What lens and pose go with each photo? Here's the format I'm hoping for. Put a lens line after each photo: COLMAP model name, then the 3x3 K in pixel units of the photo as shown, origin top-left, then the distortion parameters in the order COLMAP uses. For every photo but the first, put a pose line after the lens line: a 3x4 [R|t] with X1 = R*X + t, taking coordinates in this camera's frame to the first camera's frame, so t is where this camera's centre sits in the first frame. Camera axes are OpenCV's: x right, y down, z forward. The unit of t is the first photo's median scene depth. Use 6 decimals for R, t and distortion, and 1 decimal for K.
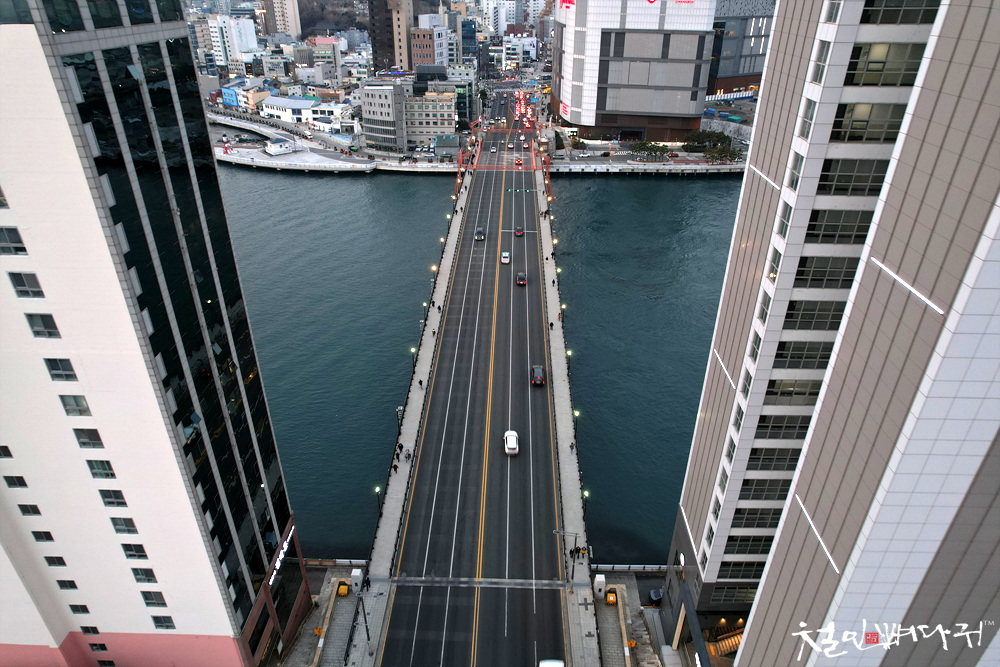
lens RADIAL K [[641.0, 0, 500.0], [0, 641.0, 333.5], [0, 0, 1]] dist [-0.074410, 0.054158]
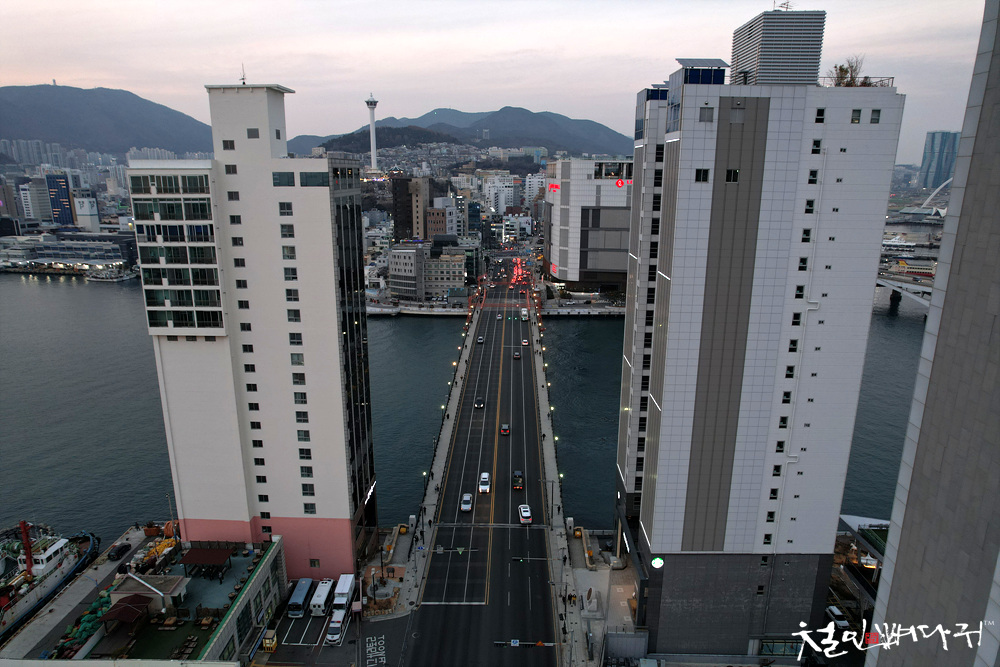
lens RADIAL K [[641.0, 0, 500.0], [0, 641.0, 333.5], [0, 0, 1]] dist [-0.074410, 0.054158]
pose [[0.999998, -0.001491, 0.001262, -0.003865], [0.001768, 0.965513, -0.260349, 0.091414], [-0.000831, 0.260351, 0.965514, -0.162057]]
